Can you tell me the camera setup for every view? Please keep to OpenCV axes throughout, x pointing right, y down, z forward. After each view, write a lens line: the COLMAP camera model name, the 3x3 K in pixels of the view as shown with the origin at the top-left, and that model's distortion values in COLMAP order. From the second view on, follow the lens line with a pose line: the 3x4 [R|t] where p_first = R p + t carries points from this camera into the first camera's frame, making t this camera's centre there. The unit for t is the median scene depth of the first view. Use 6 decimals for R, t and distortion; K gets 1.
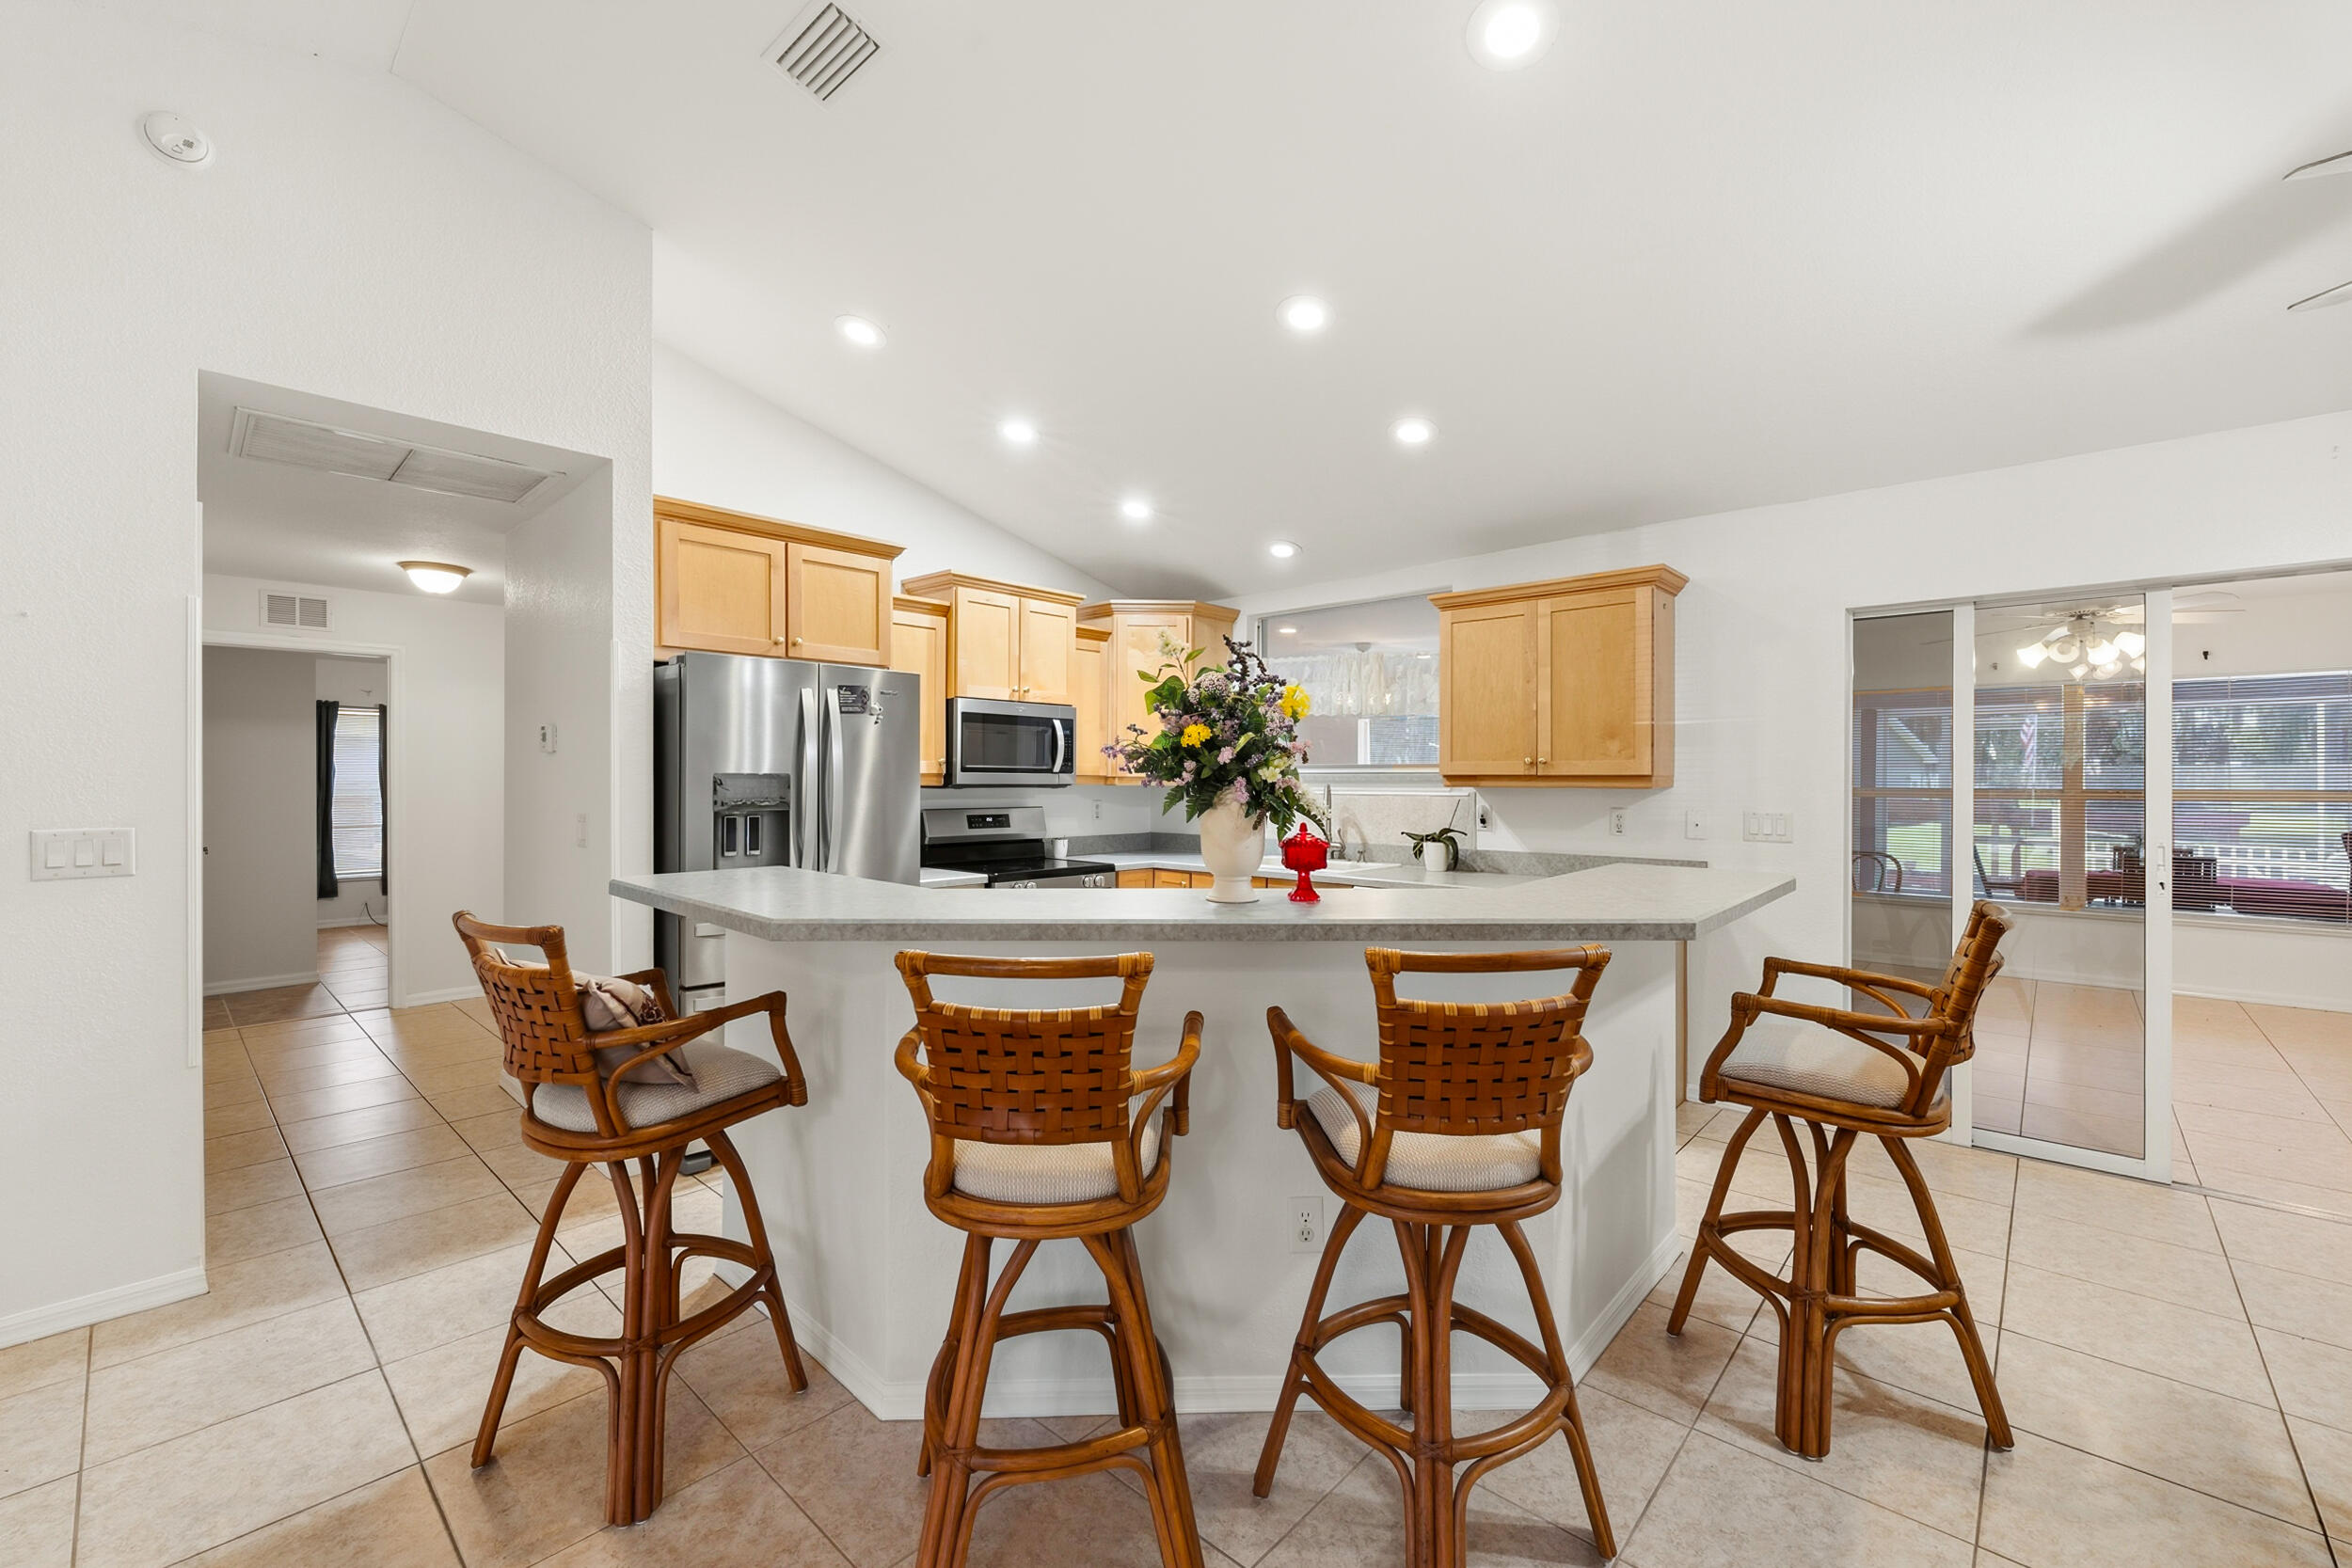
lens RADIAL K [[959.9, 0, 1182.3], [0, 959.9, 778.5], [0, 0, 1]] dist [-0.001760, -0.001111]
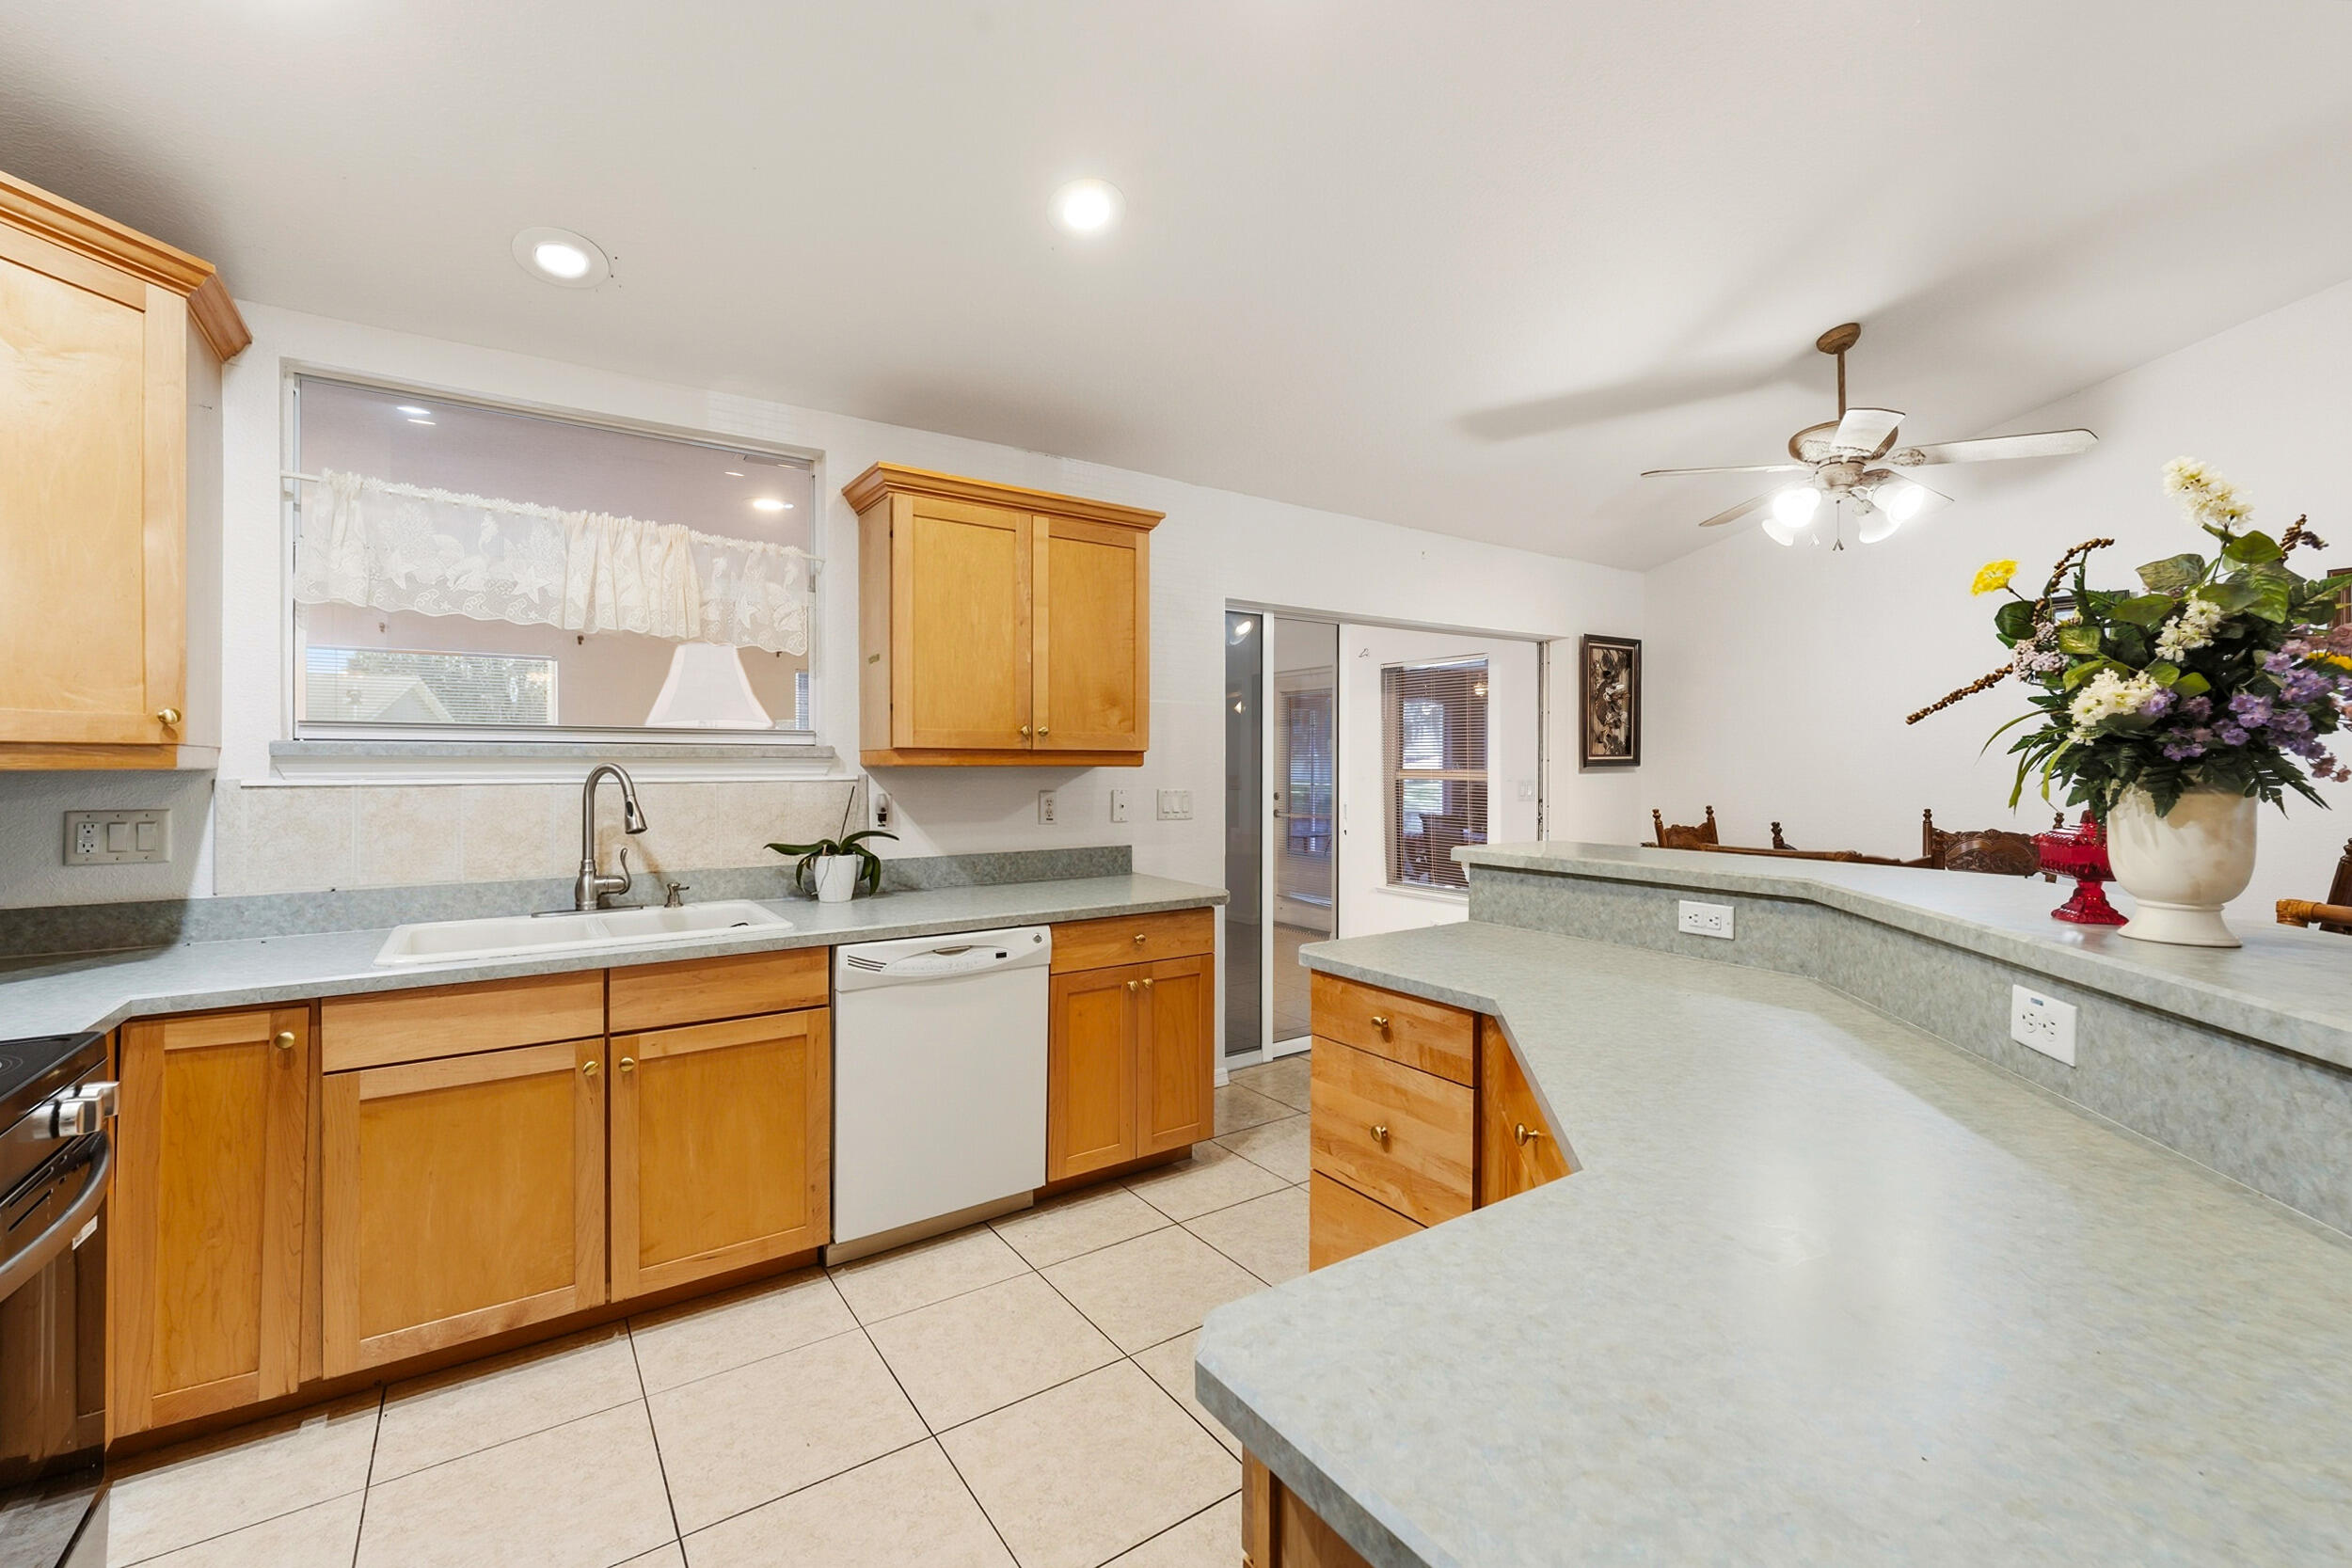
lens RADIAL K [[959.9, 0, 1141.7], [0, 959.9, 759.8], [0, 0, 1]] dist [-0.001760, -0.001111]
pose [[0.237468, 0.001791, 0.971394, -0.305734], [-0.004698, 0.999989, -0.000696, 0.003916], [-0.971384, -0.004399, 0.237473, 0.671278]]
